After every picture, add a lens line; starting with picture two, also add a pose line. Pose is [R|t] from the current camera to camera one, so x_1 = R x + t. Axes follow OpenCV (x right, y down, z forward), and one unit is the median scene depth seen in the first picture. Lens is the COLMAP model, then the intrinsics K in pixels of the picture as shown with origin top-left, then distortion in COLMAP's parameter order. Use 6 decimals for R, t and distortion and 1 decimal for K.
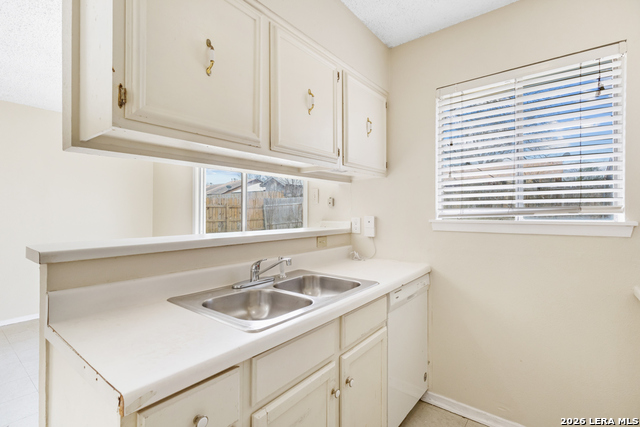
lens RADIAL K [[301.9, 0, 319.8], [0, 301.9, 206.5], [0, 0, 1]] dist [0.001309, 0.000447]
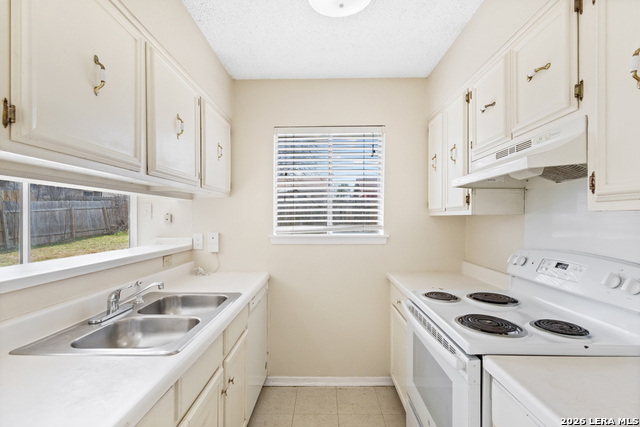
lens RADIAL K [[300.3, 0, 319.7], [0, 300.3, 216.9], [0, 0, 1]] dist [0.000881, 0.000193]
pose [[0.795769, 0.004394, 0.605585, -0.226994], [-0.011796, 0.999896, 0.008246, -0.047065], [-0.605486, -0.013705, 0.795738, -0.086758]]
